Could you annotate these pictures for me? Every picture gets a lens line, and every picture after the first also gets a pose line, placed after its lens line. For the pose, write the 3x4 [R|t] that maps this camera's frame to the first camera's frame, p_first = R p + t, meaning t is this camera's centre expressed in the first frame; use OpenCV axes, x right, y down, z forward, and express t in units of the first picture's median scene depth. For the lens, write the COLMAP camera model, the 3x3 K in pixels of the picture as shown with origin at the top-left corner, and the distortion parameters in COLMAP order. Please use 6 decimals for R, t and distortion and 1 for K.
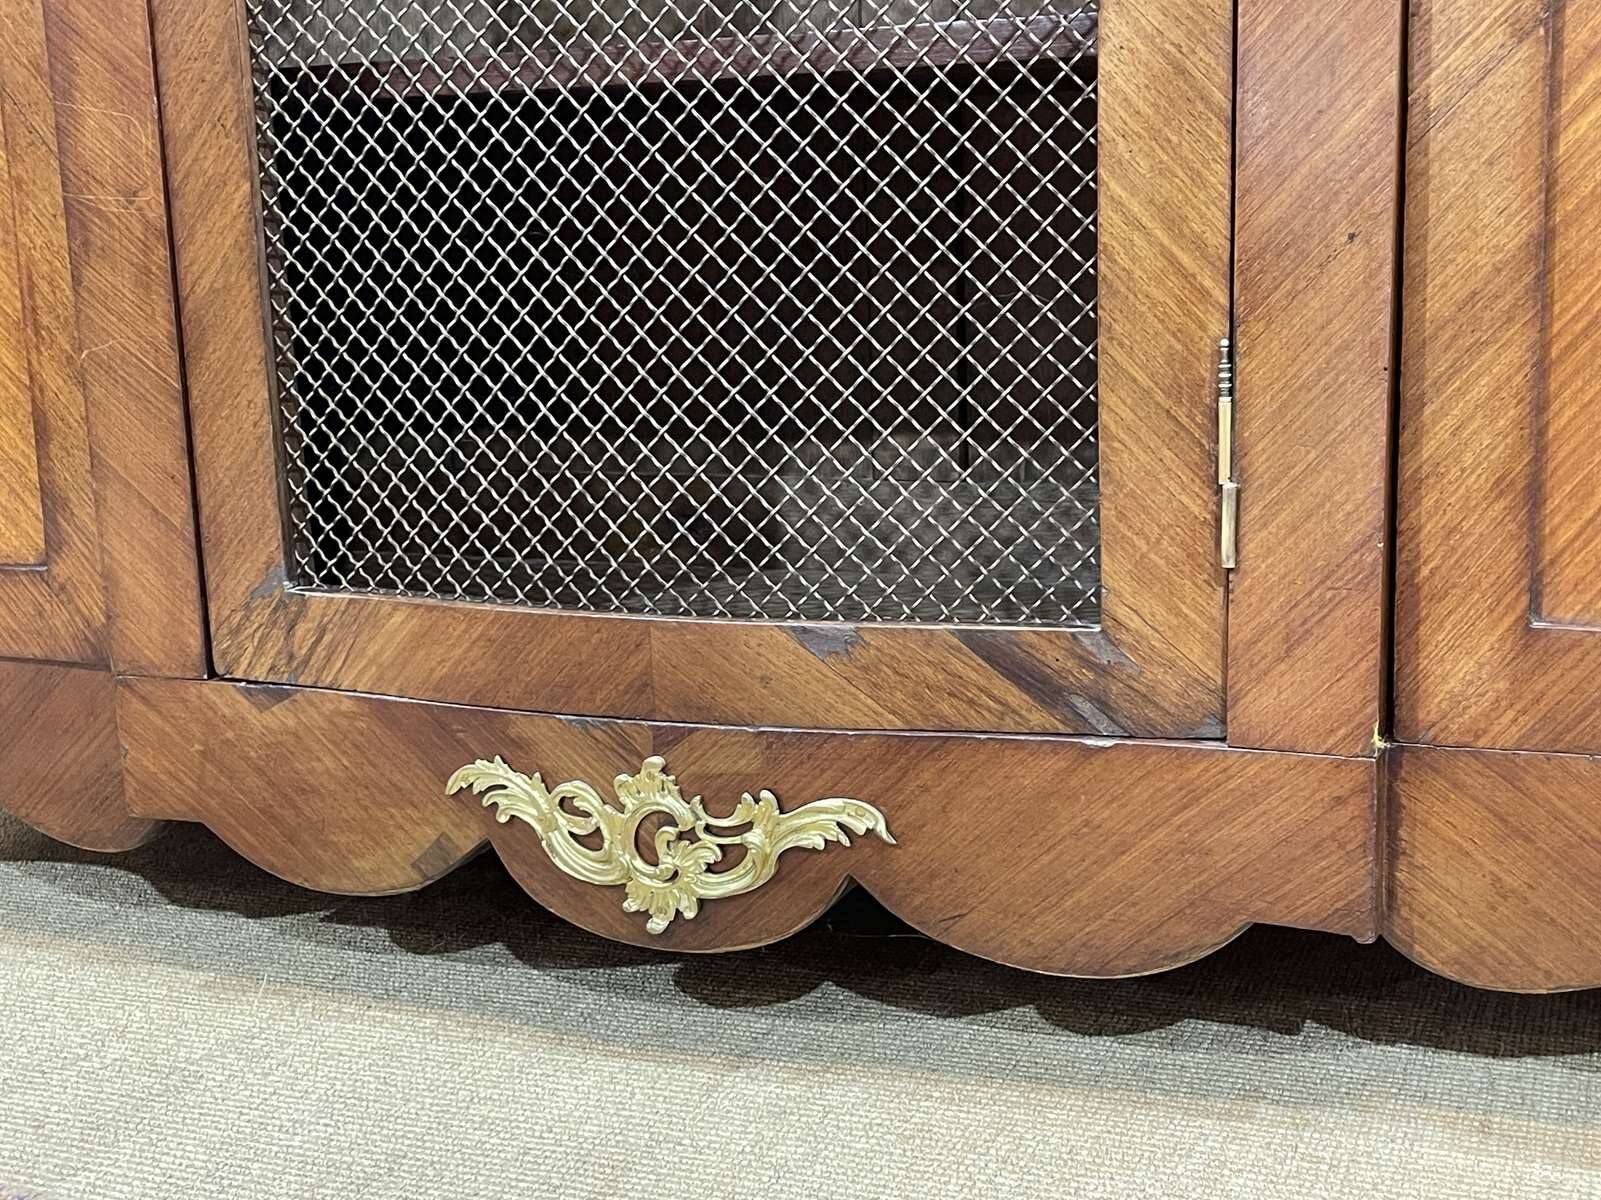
lens RADIAL K [[2143.1, 0, 811.0], [0, 2143.1, 620.7], [0, 0, 1]] dist [0.044181, 0.000000]
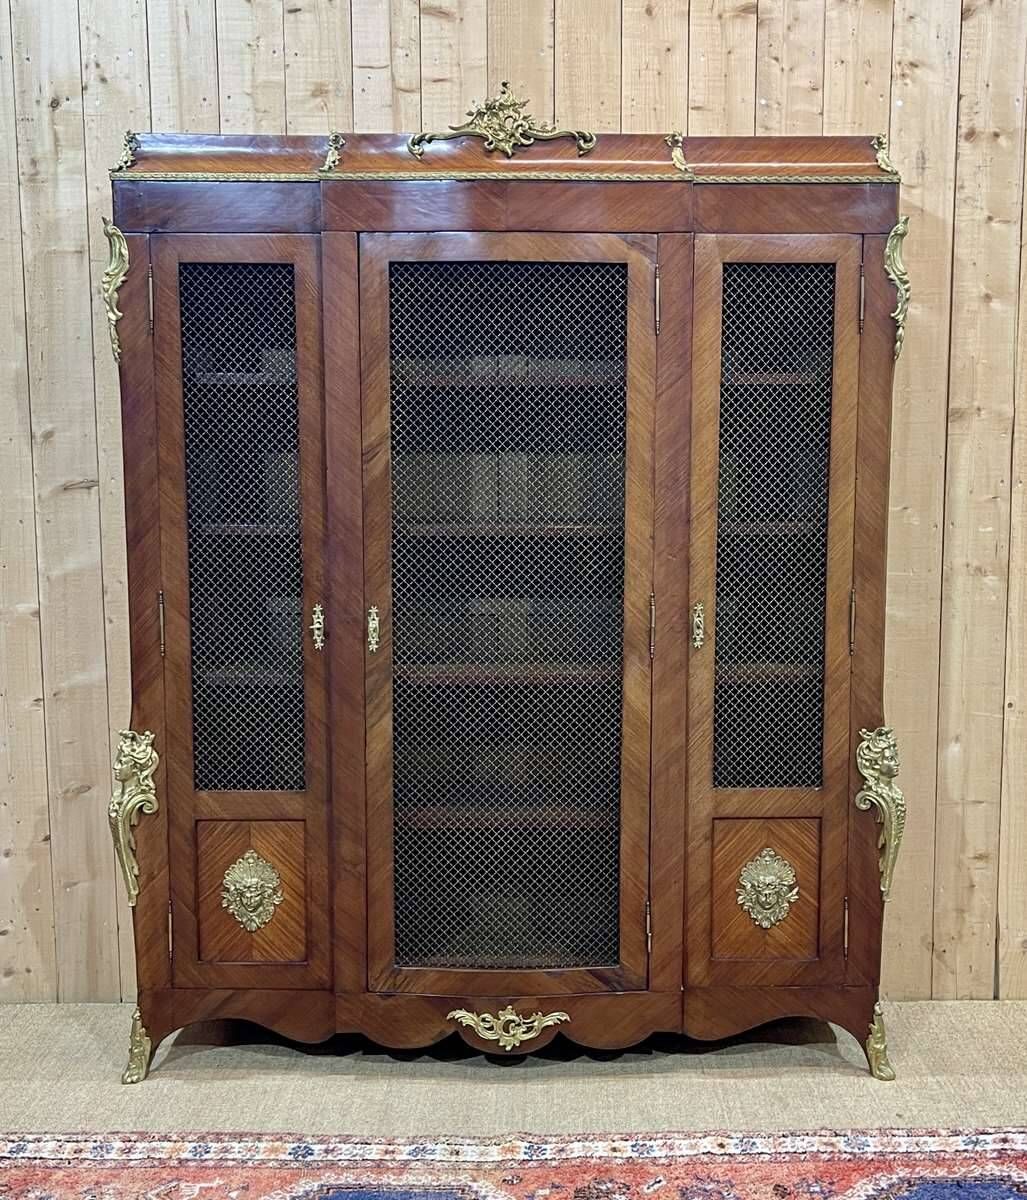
lens RADIAL K [[1466.1, 0, 563.9], [0, 1466.1, 602.5], [0, 0, 1]] dist [0.031496, 0.000000]
pose [[0.924747, -0.015248, 0.380277, -1.066742], [0.045008, 0.996567, -0.069490, -0.519573], [-0.377911, 0.081376, 0.922259, -1.723152]]
